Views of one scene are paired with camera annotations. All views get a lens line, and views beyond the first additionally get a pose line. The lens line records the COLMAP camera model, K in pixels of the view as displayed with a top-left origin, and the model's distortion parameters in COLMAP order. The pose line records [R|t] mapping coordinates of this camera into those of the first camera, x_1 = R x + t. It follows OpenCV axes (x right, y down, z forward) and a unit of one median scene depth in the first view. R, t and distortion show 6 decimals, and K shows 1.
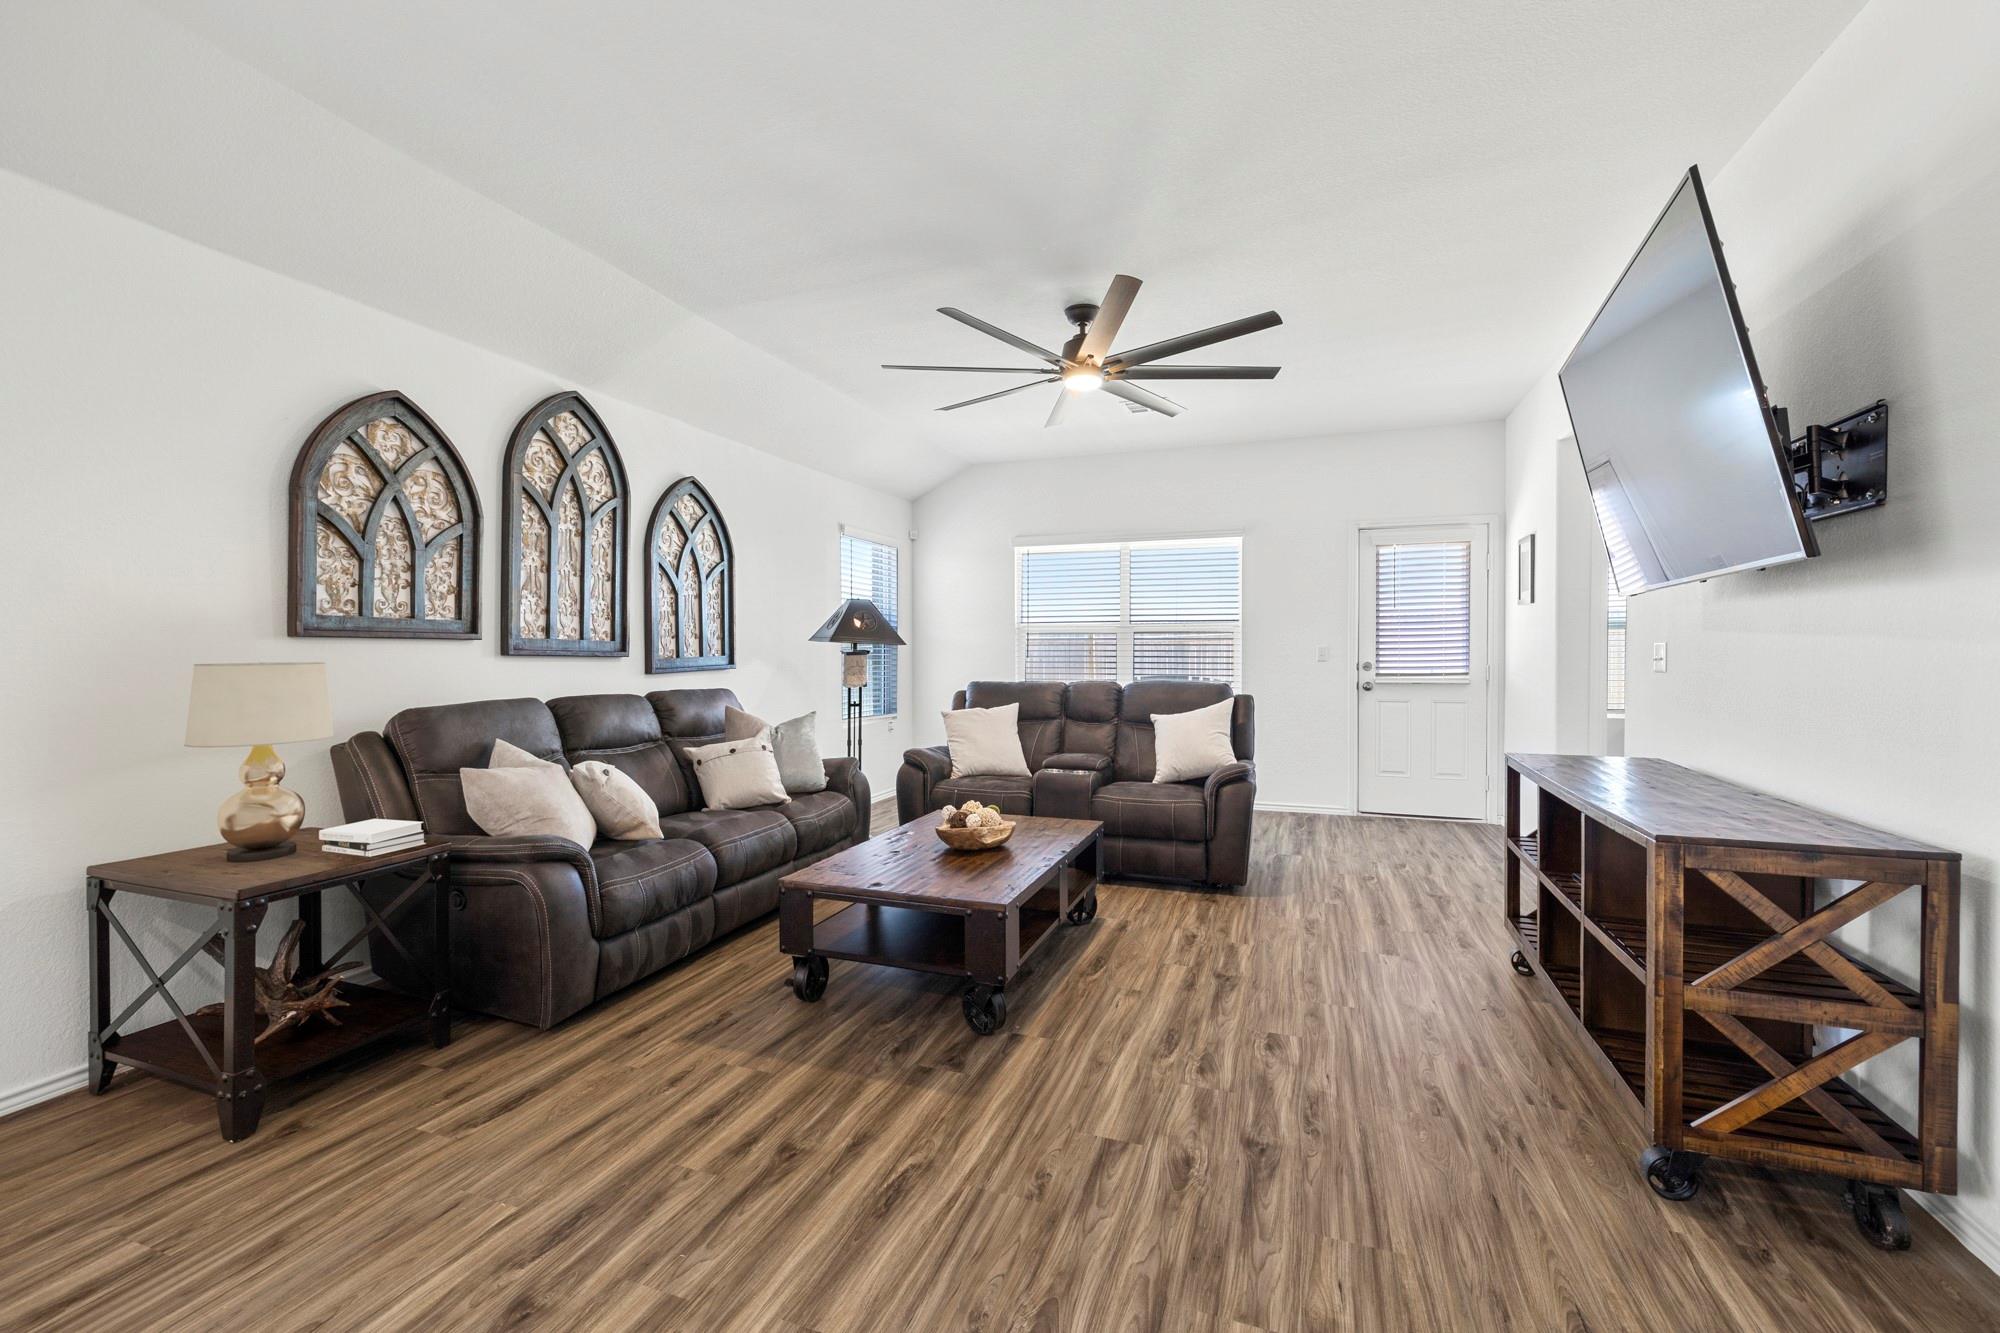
lens RADIAL K [[846.8, 0, 993.1], [0, 846.8, 664.1], [0, 0, 1]] dist [0.001380, 0.000675]
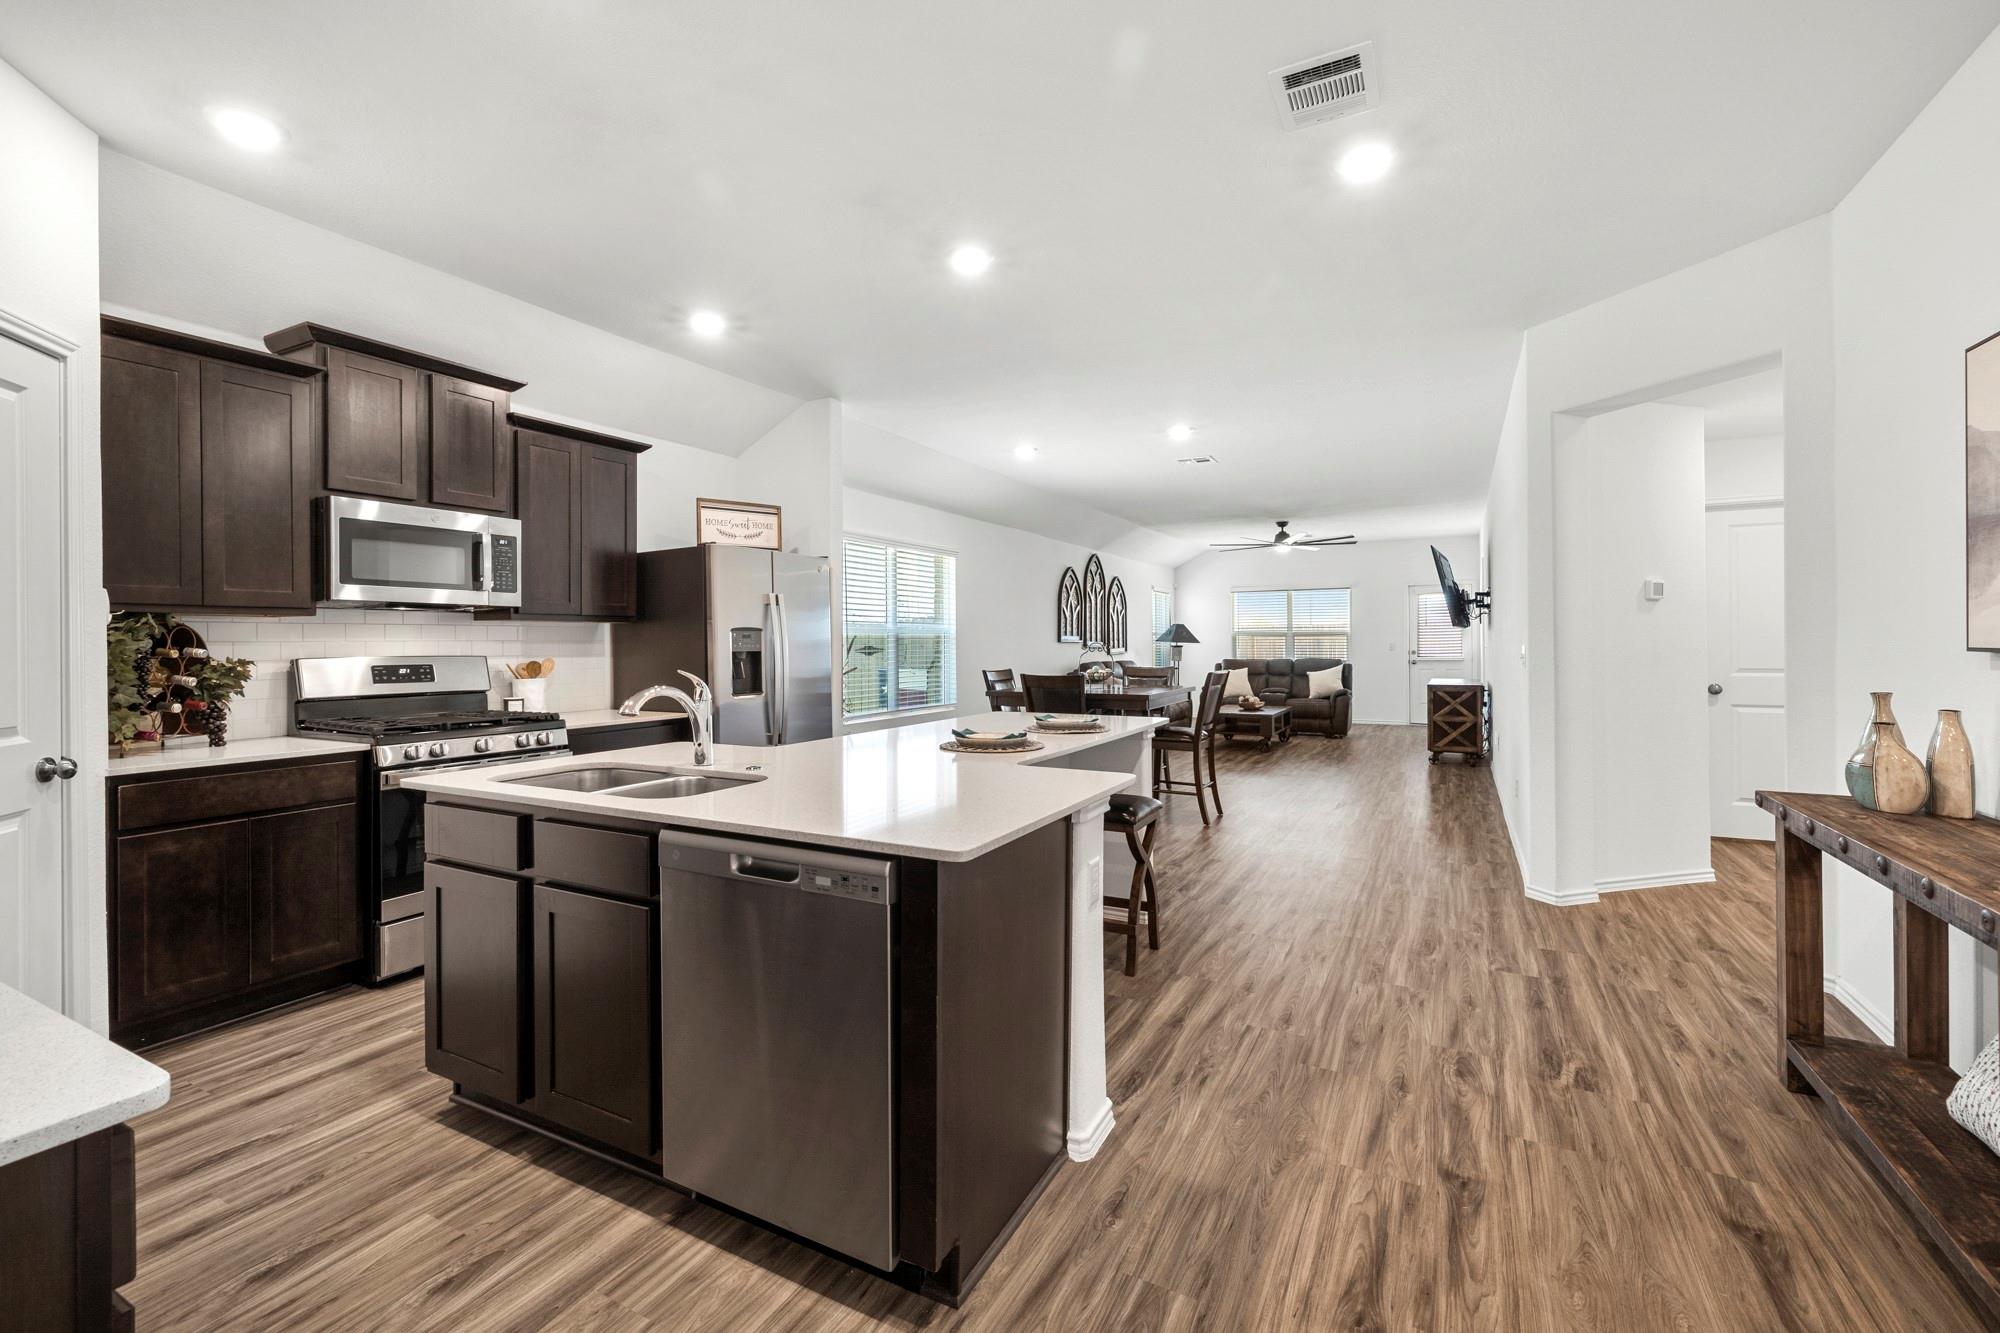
lens RADIAL K [[852.7, 0, 990.8], [0, 852.7, 646.5], [0, 0, 1]] dist [-0.001050, 0.000111]
pose [[0.989716, -0.002647, -0.143020, -0.452533], [0.000822, 0.999917, -0.012819, 0.023616], [0.143042, 0.012570, 0.989637, -1.940454]]
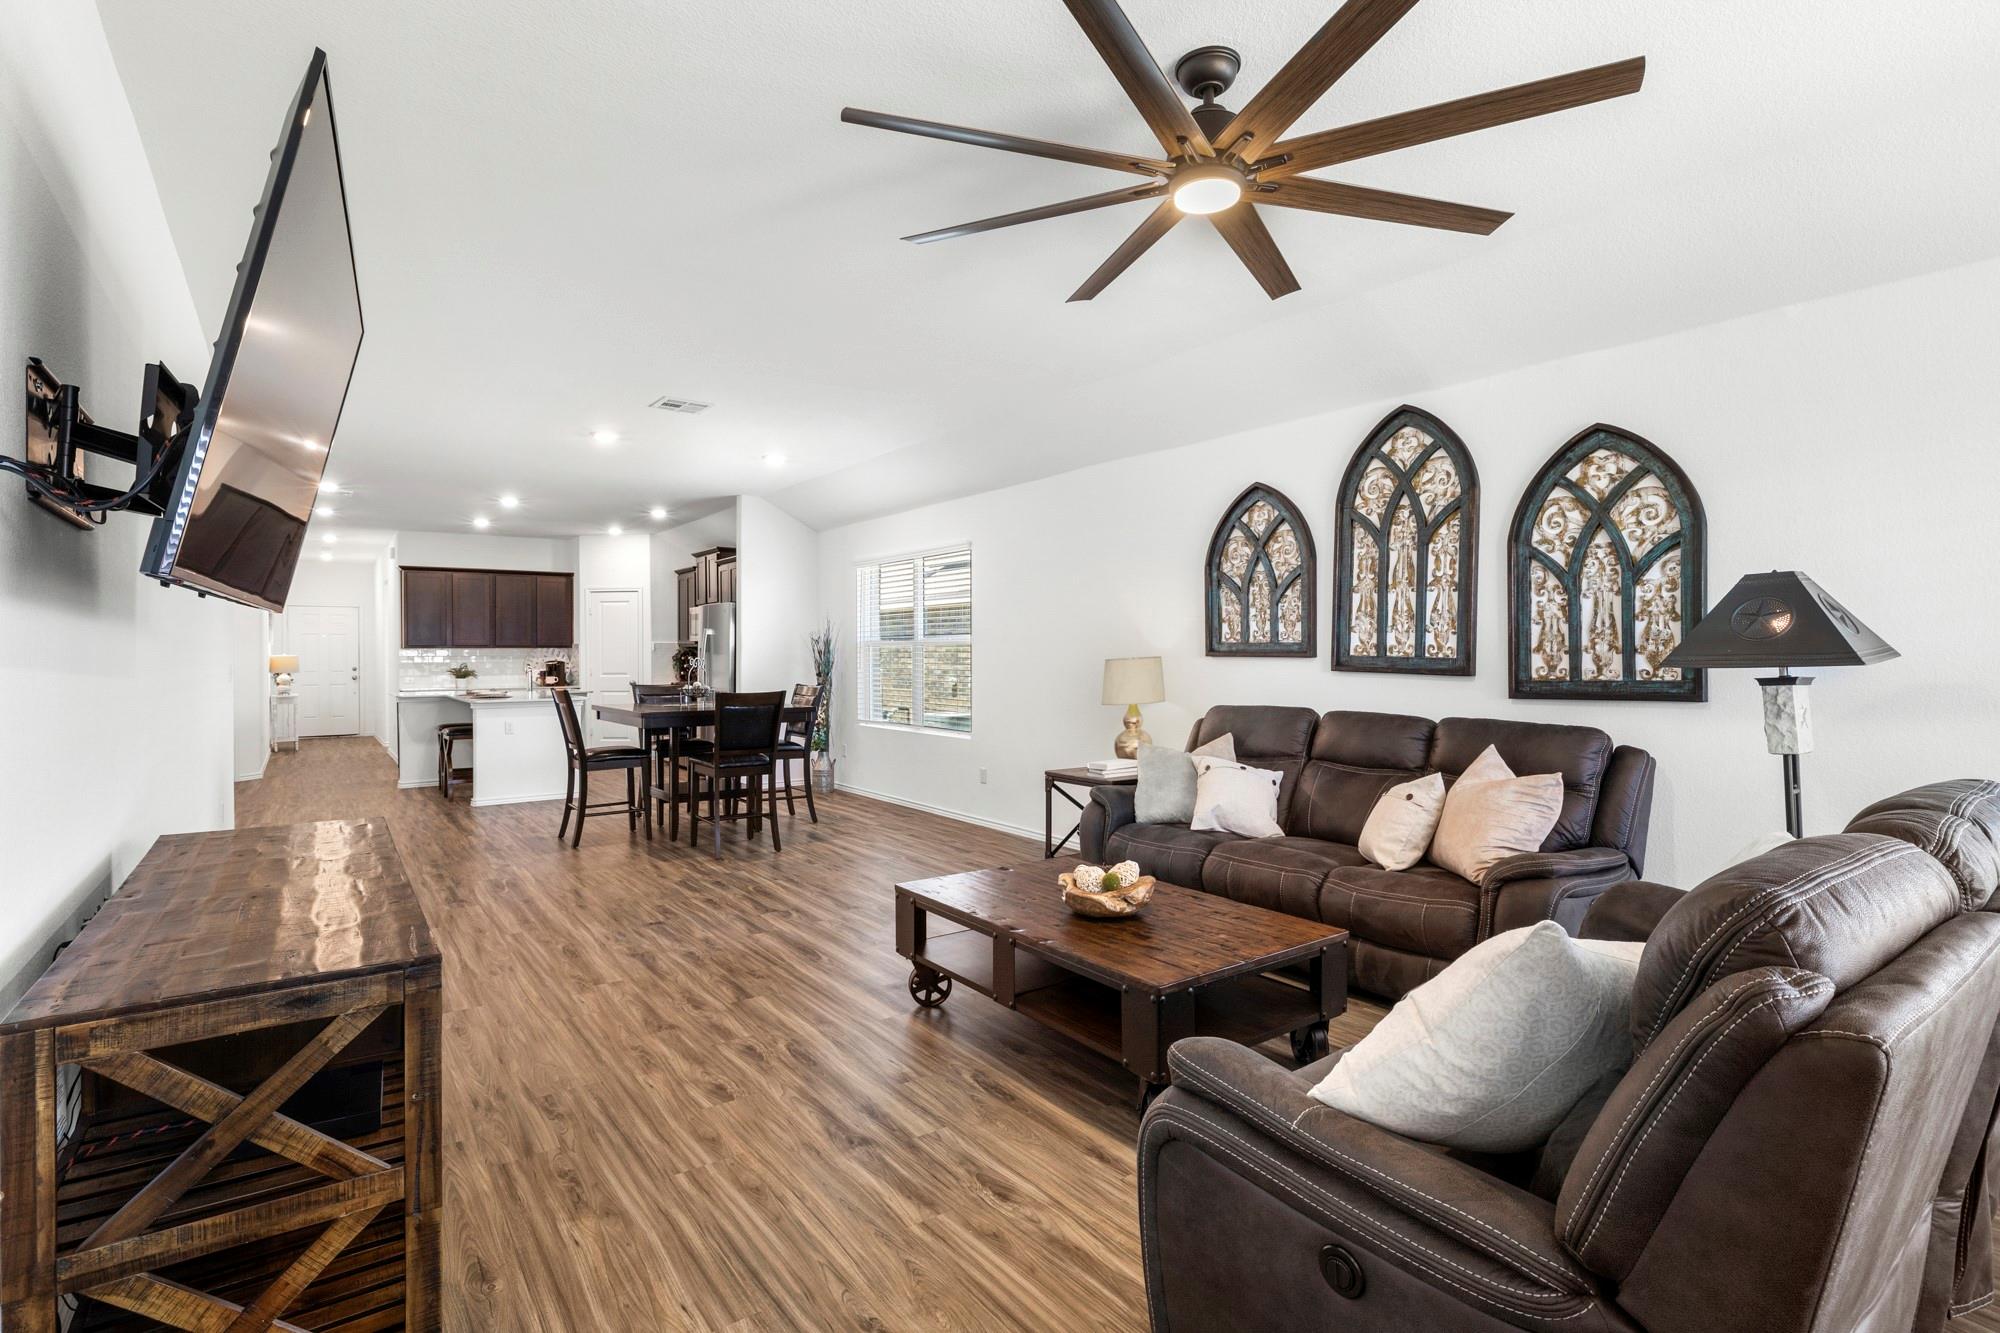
lens RADIAL K [[947.5, 0, 993.2], [0, 947.5, 656.3], [0, 0, 1]] dist [-0.000824, 0.000283]
pose [[-0.554285, 0.005784, -0.832307, 0.719843], [-0.011106, 0.999835, 0.014345, -0.041405], [0.832253, 0.017195, -0.554129, 1.266542]]
